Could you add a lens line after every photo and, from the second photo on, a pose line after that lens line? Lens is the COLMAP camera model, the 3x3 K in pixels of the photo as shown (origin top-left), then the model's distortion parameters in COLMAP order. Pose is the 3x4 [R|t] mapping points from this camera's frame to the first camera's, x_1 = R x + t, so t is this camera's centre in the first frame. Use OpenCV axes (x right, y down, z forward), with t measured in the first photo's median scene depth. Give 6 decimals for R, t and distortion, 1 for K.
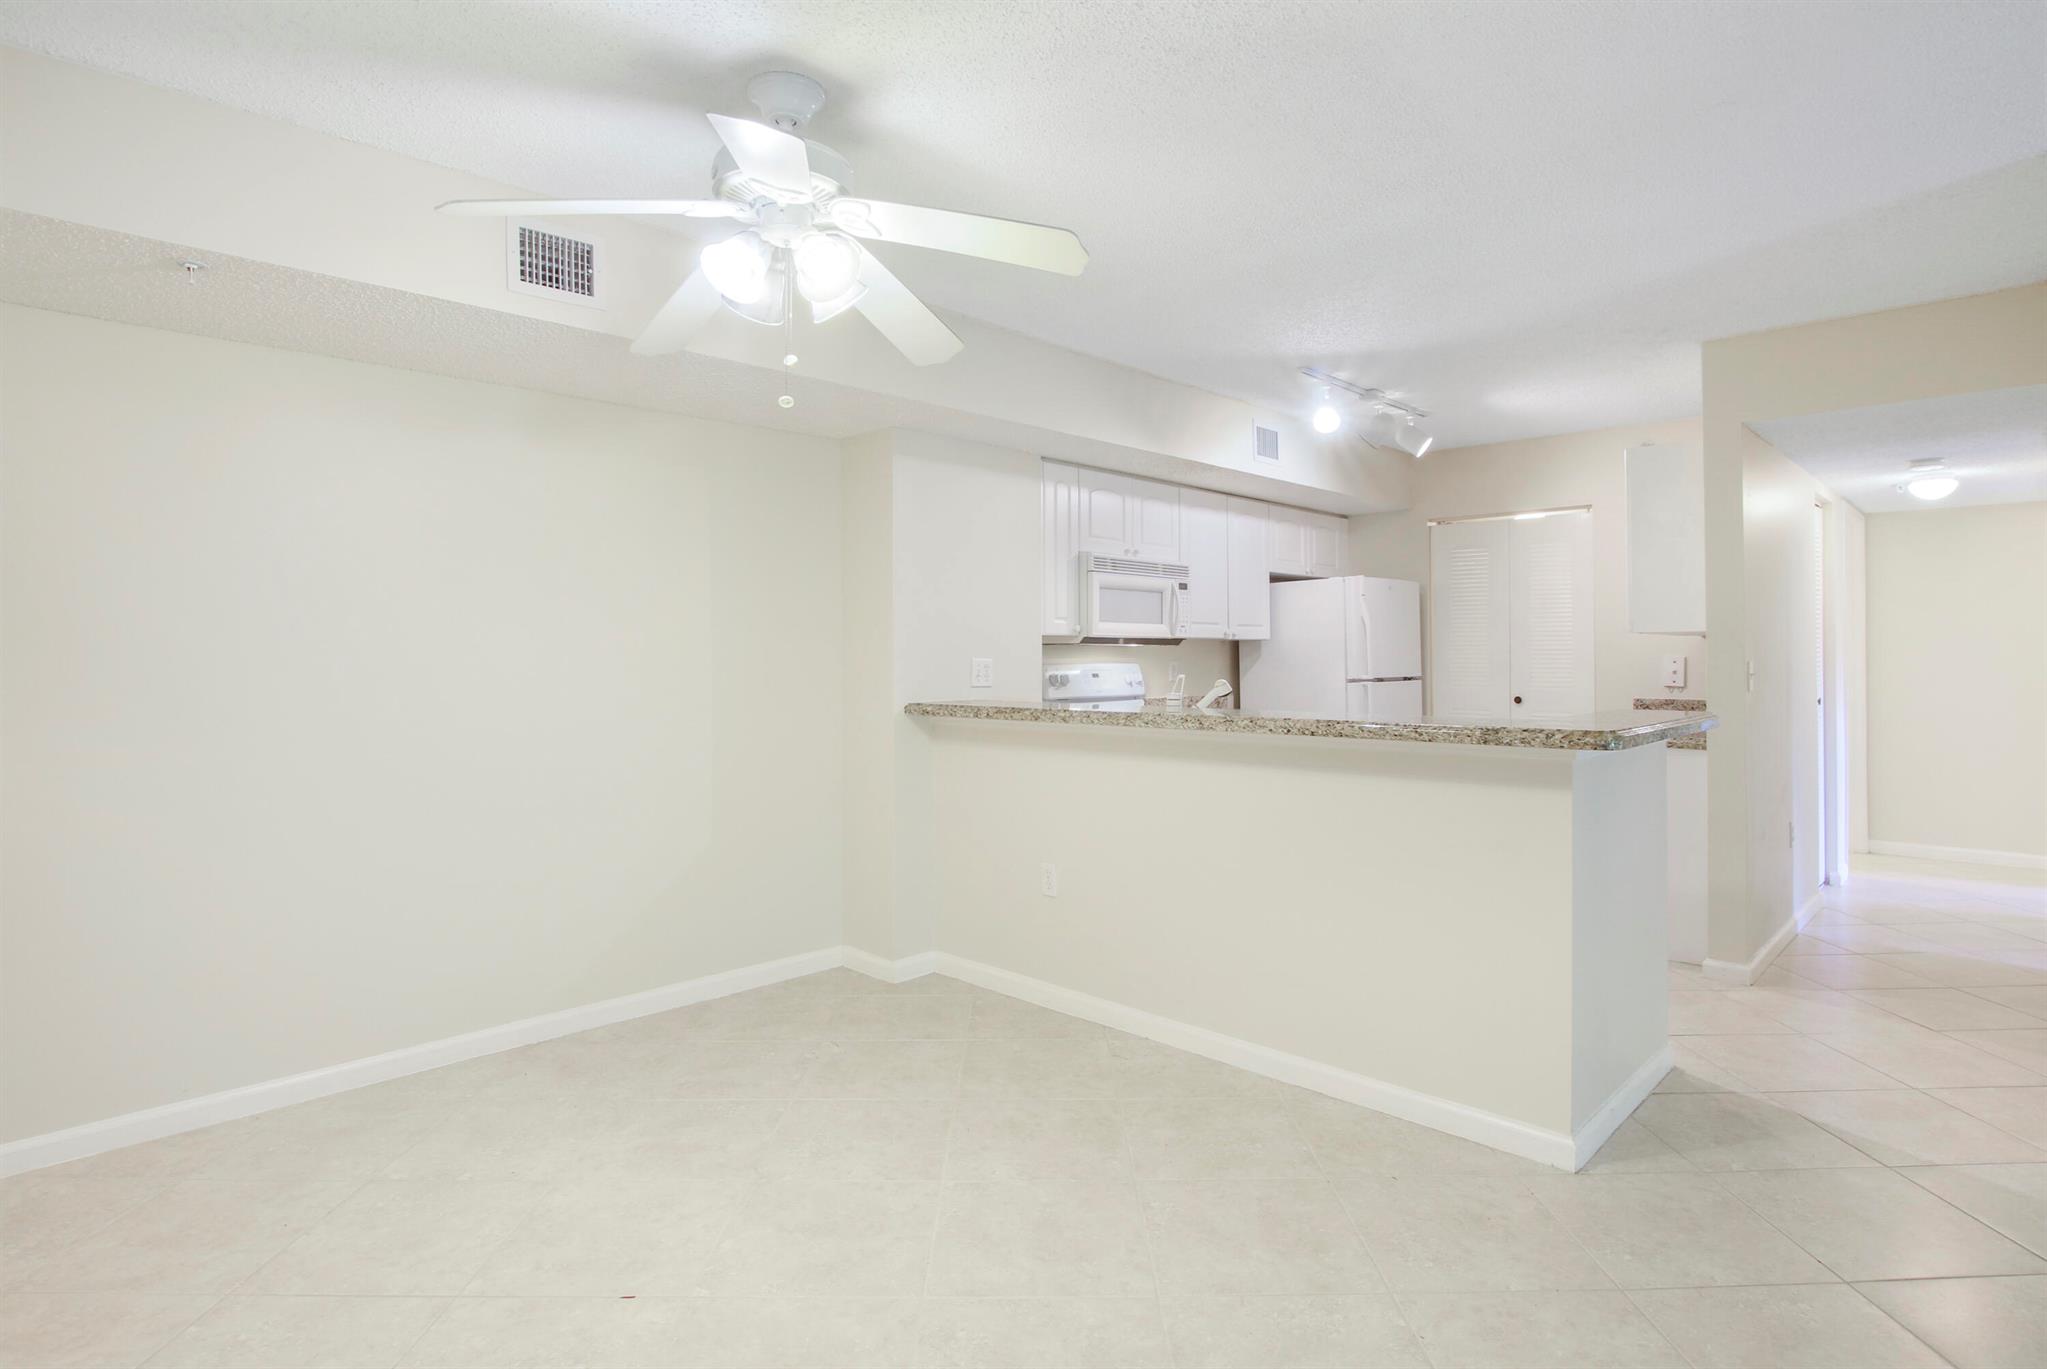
lens RADIAL K [[1084.9, 0, 1067.7], [0, 1084.9, 640.5], [0, 0, 1]] dist [-0.014368, 0.000549]
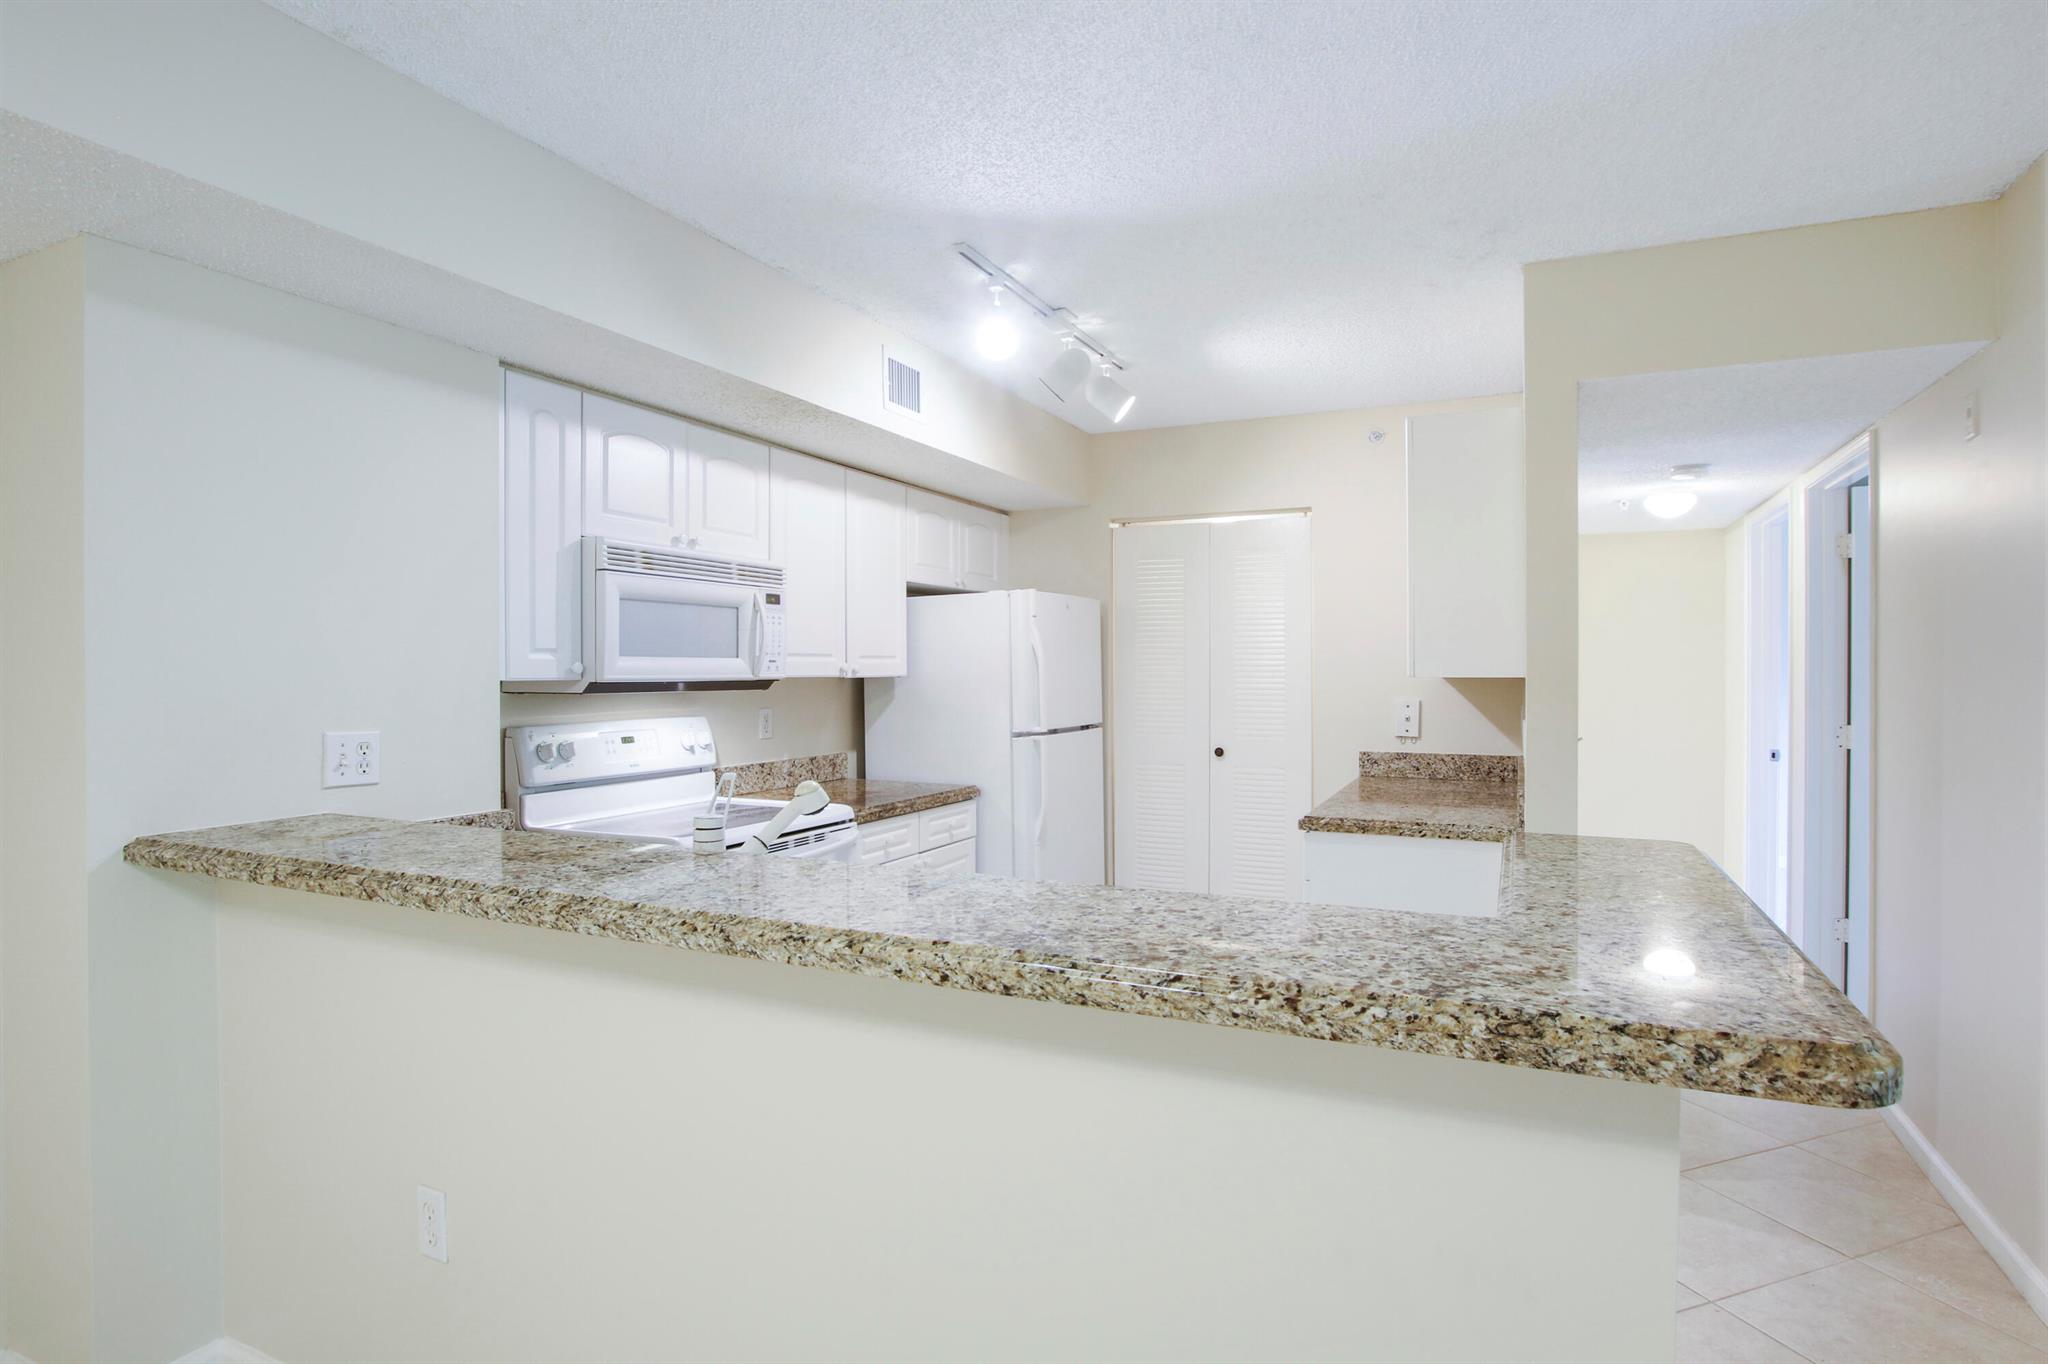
lens RADIAL K [[1071.6, 0, 1031.4], [0, 1071.6, 666.3], [0, 0, 1]] dist [-0.027661, -0.000195]
pose [[0.956199, 0.002725, 0.292705, 0.068999], [-0.005808, 0.999936, 0.009663, -0.017449], [-0.292660, -0.010940, 0.956154, 0.356549]]
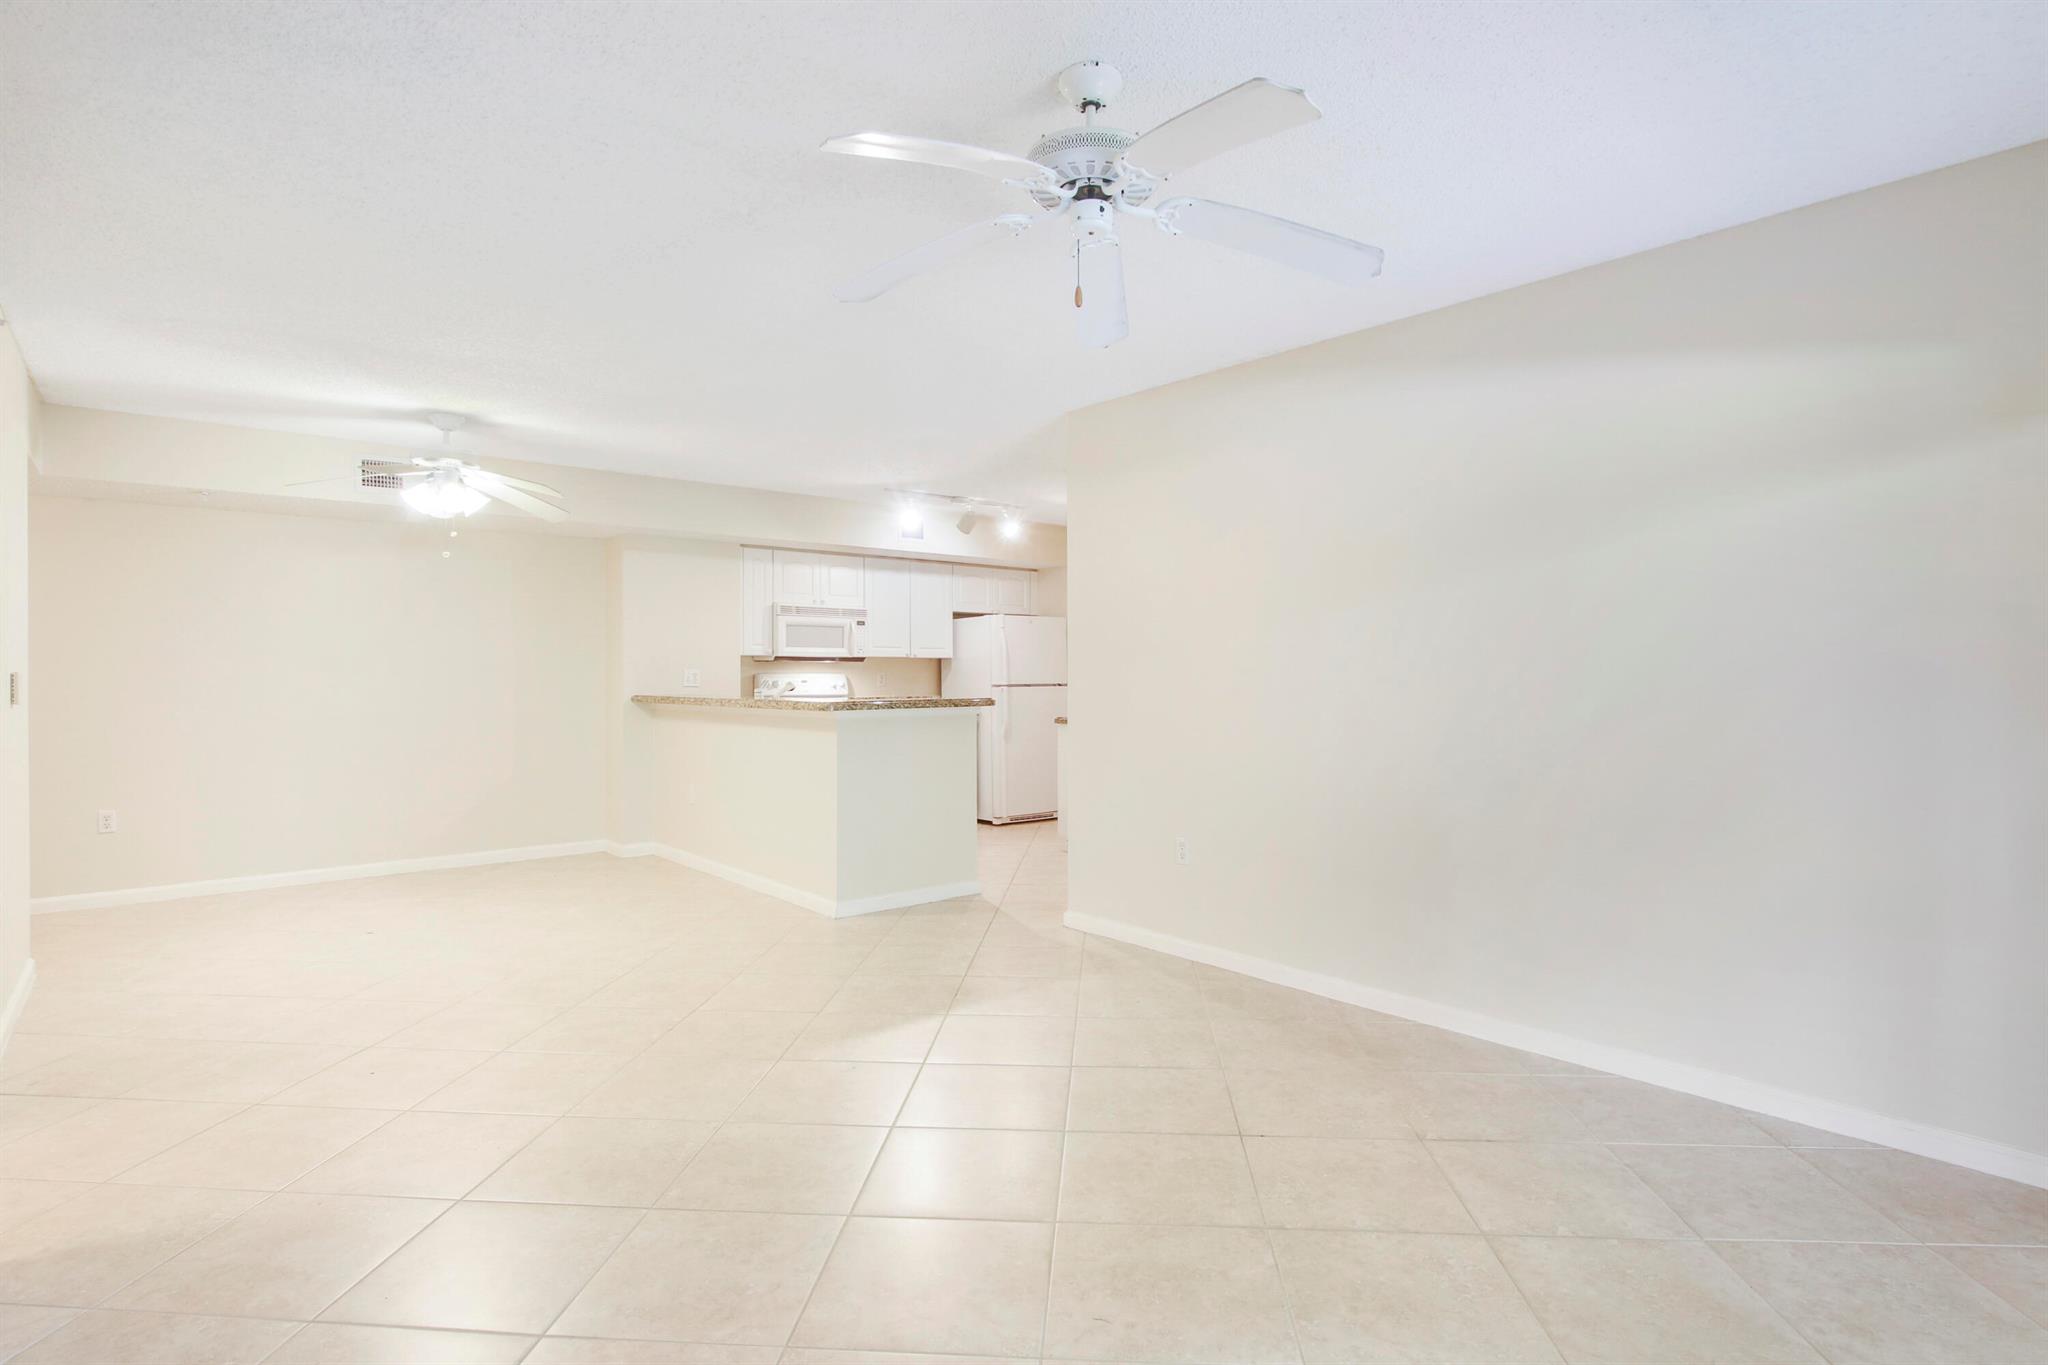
lens RADIAL K [[1024.4, 0, 1024.0], [0, 1024.4, 682.5], [0, 0, 1]] dist [-0.001001, 0.000529]
pose [[0.996022, 0.000462, -0.089109, 0.476702], [0.001708, 0.999704, 0.024266, -0.000928], [0.089094, -0.024322, 0.995726, -0.432835]]
